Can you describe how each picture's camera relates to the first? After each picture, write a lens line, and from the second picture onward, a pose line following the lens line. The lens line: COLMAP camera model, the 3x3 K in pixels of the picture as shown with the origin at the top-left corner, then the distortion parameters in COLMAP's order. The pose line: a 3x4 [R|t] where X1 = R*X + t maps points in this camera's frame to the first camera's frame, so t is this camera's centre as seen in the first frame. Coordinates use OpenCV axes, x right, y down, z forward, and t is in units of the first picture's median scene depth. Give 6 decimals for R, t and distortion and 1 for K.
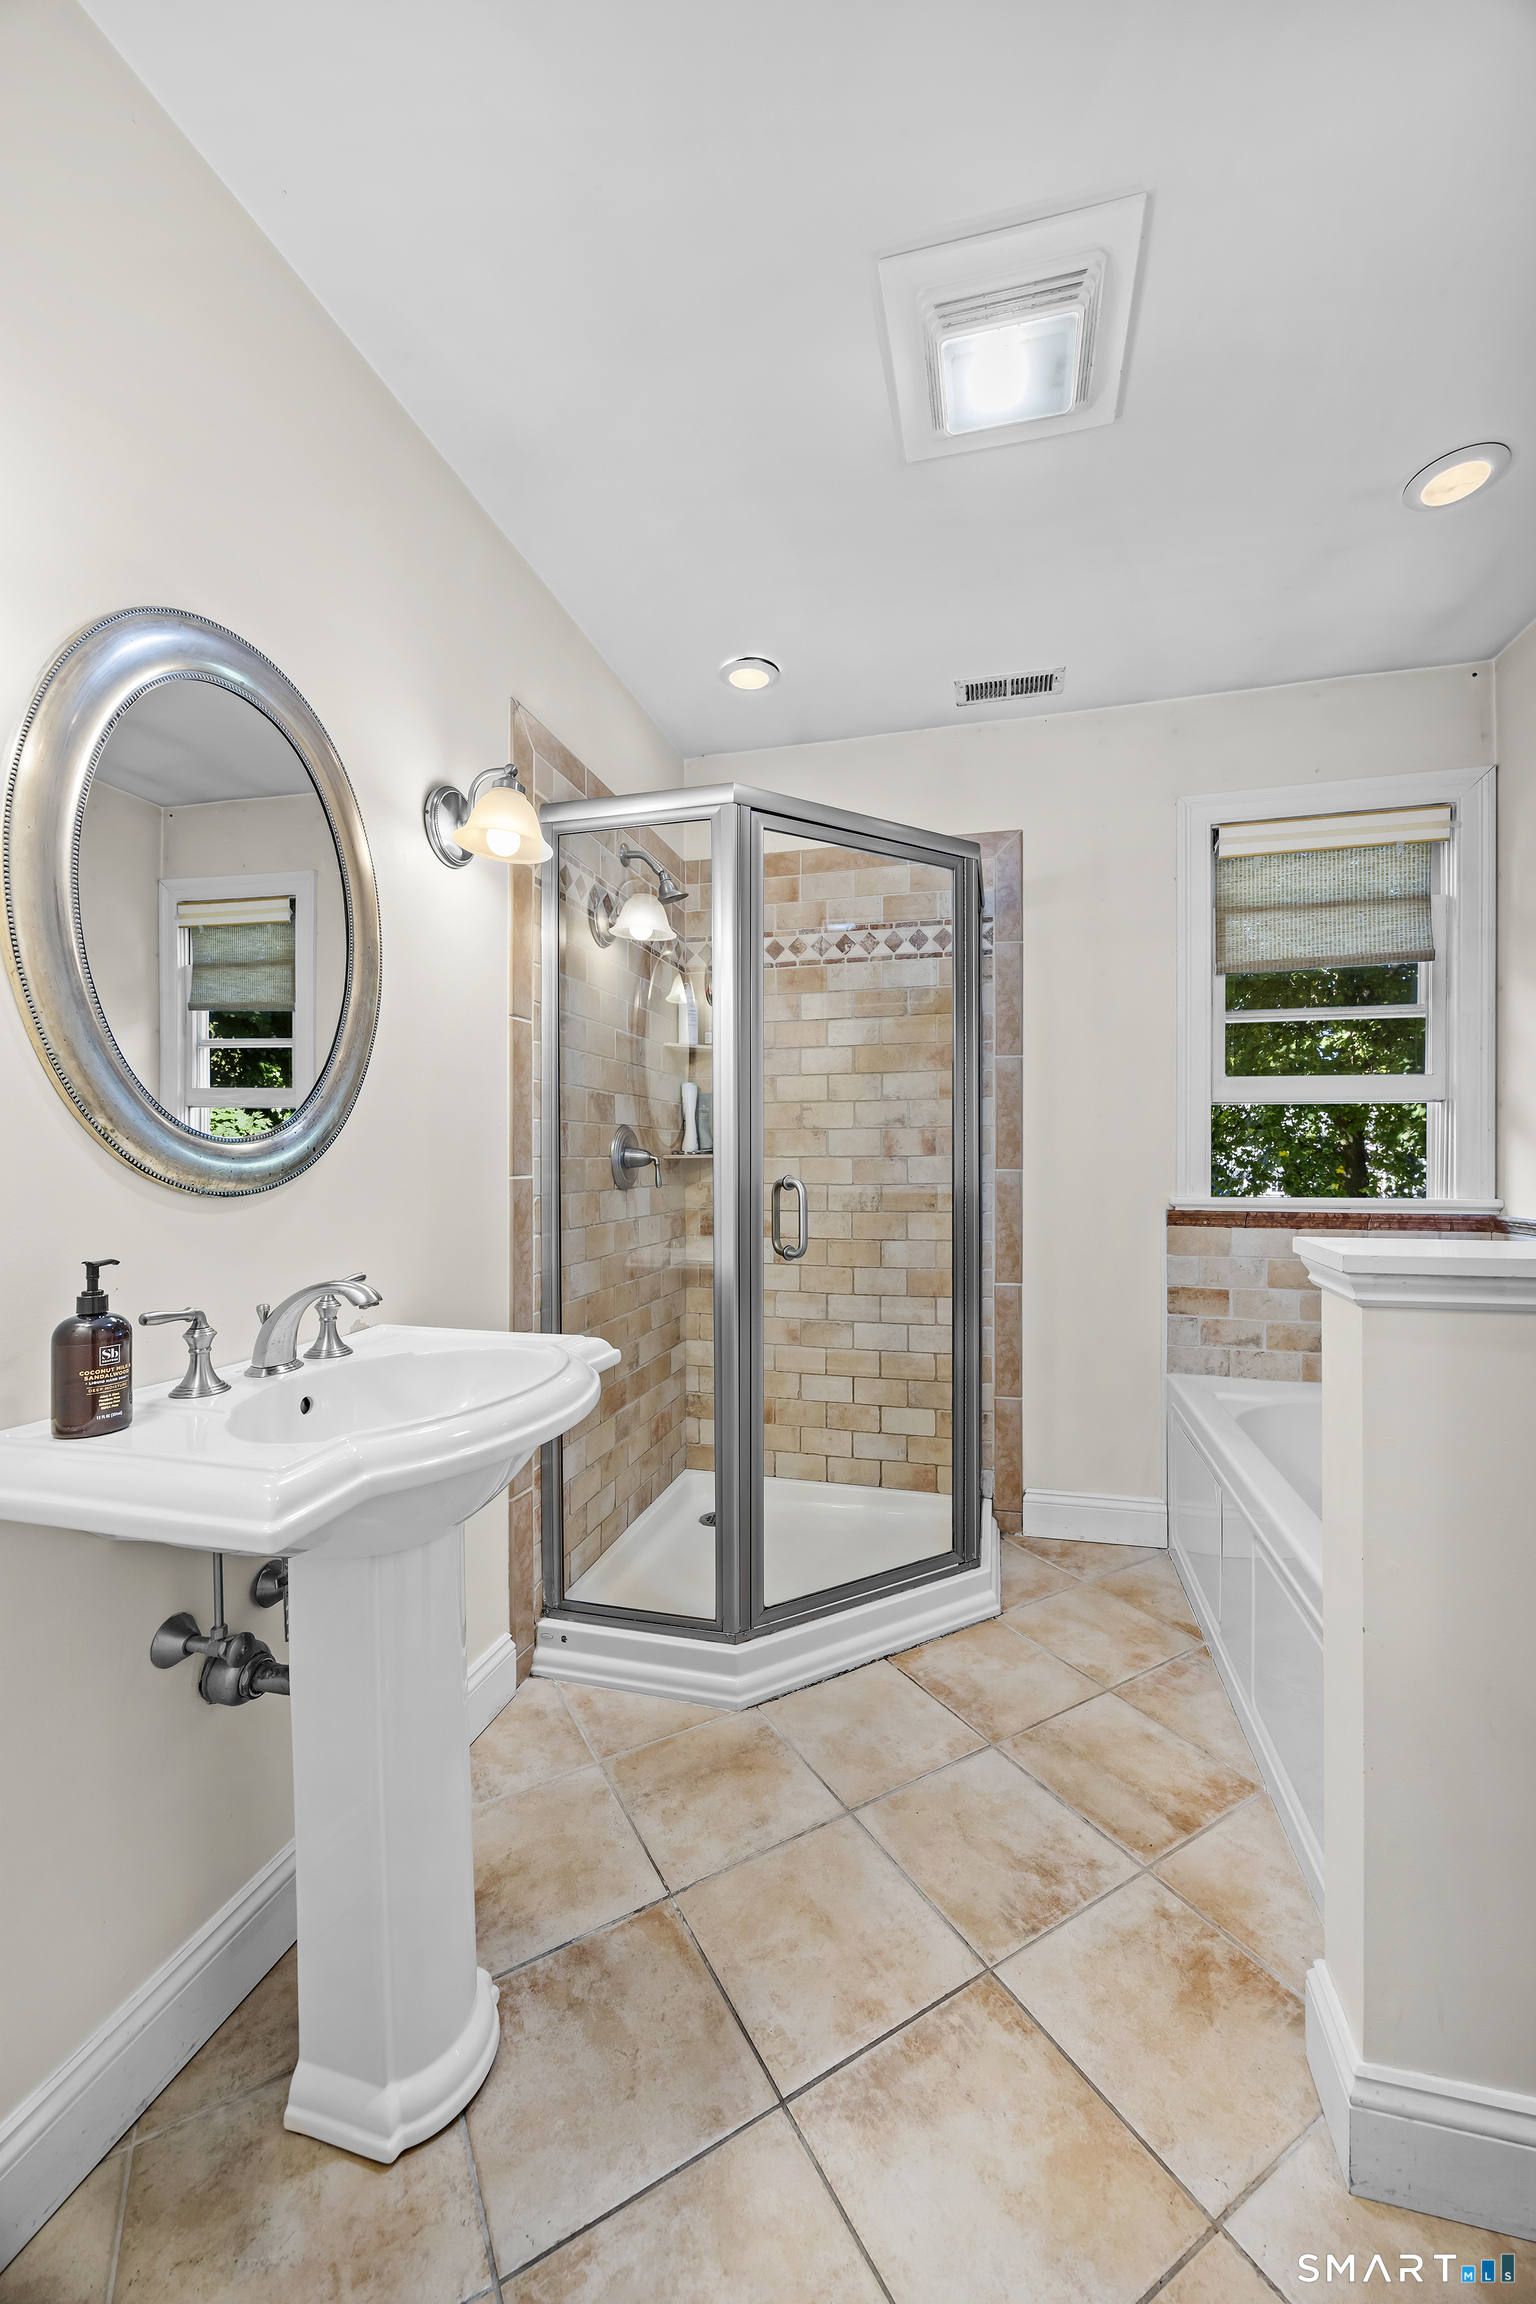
lens RADIAL K [[878.9, 0, 770.4], [0, 878.9, 1155.9], [0, 0, 1]] dist [-0.006056, -0.000038]
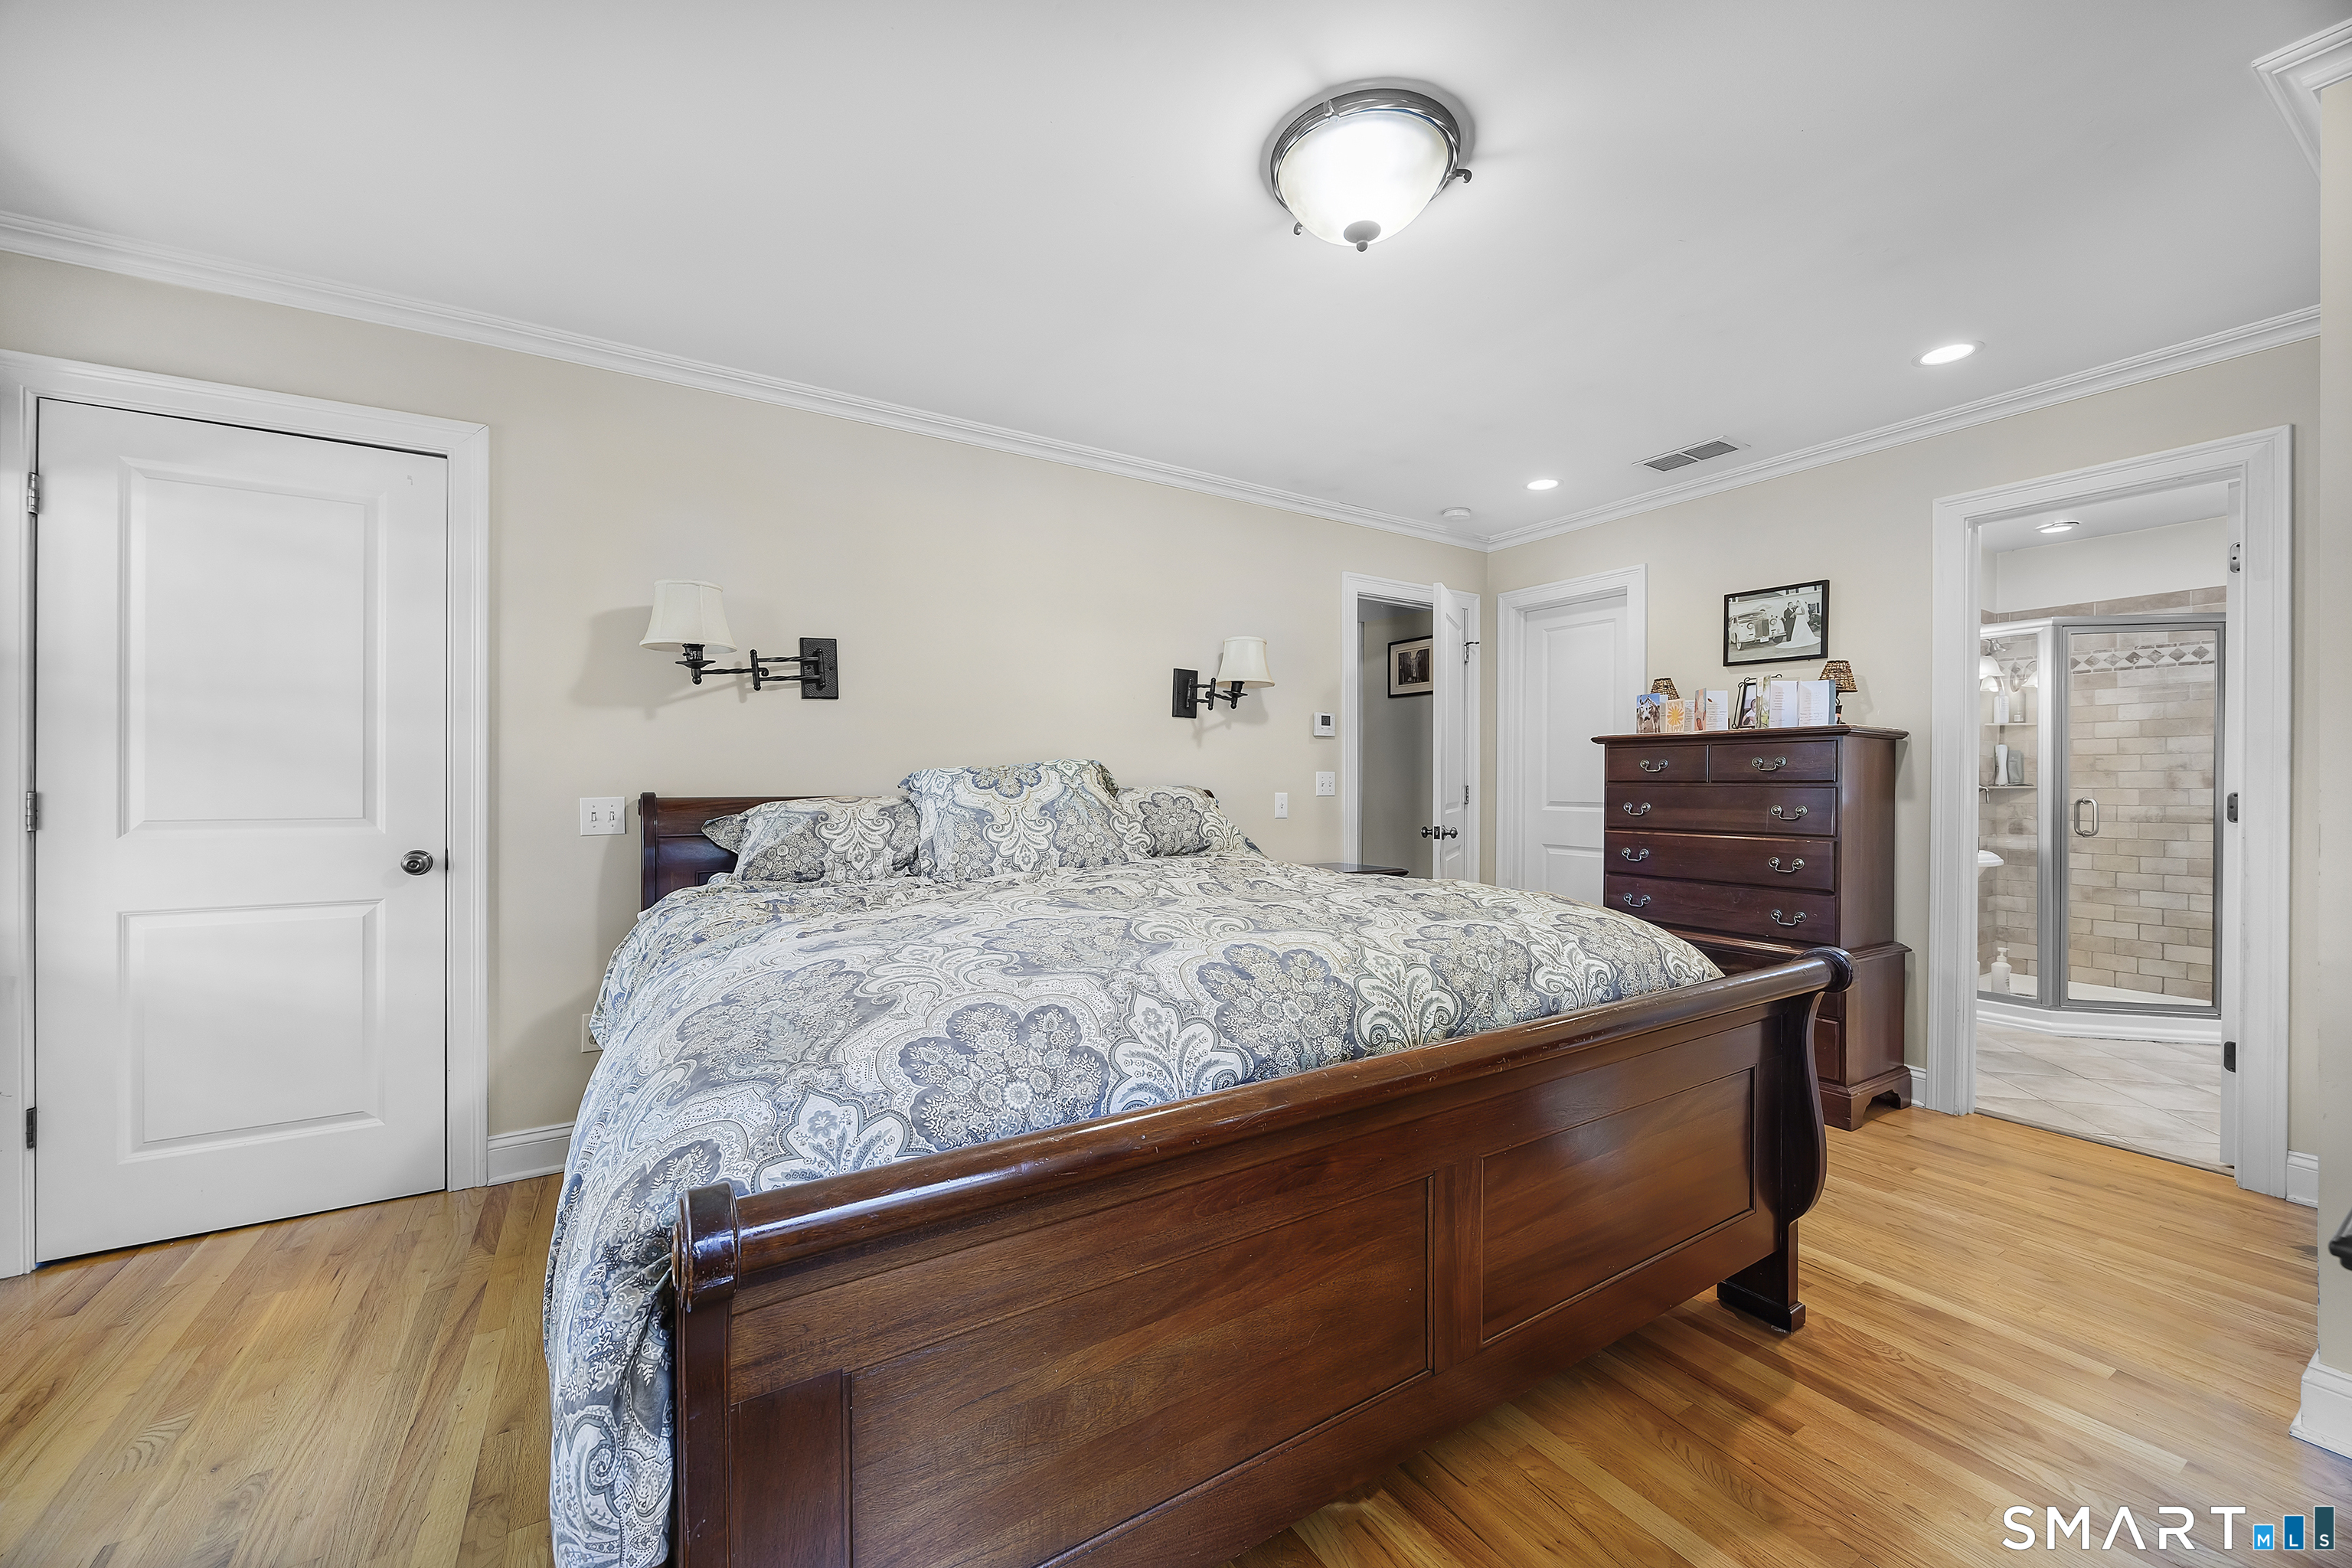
lens RADIAL K [[897.2, 0, 1158.3], [0, 897.2, 782.9], [0, 0, 1]] dist [-0.006056, -0.000038]
pose [[0.714141, 0.004797, -0.699986, -0.049638], [-0.003038, 0.999988, 0.003753, -0.010035], [0.699996, -0.000553, 0.714147, -1.449899]]
